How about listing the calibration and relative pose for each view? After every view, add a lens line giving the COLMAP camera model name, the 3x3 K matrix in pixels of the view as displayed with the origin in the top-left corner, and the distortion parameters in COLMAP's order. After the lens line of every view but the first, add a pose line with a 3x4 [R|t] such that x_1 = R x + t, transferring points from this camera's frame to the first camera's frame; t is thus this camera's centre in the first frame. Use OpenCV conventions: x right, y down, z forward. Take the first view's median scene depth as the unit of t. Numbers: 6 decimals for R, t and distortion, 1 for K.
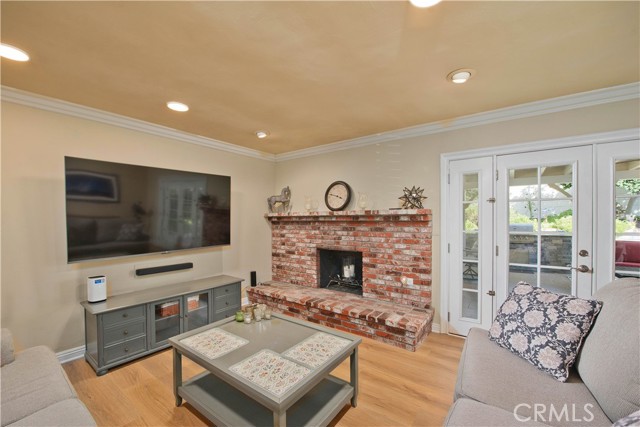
lens RADIAL K [[256.6, 0, 320.8], [0, 256.6, 218.0], [0, 0, 1]] dist [-0.015054, 0.000194]
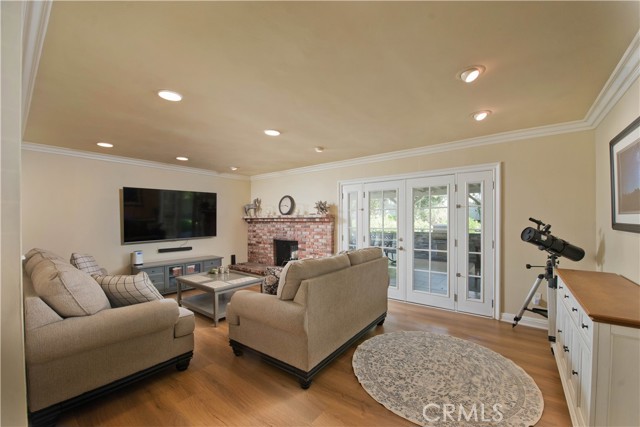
lens RADIAL K [[256.6, 0, 318.9], [0, 256.6, 216.1], [0, 0, 1]] dist [-0.015054, 0.000194]
pose [[0.998700, 0.000929, -0.050963, 0.339302], [-0.001461, 0.999945, -0.010402, -0.003496], [0.050951, 0.010463, 0.998646, -0.514138]]
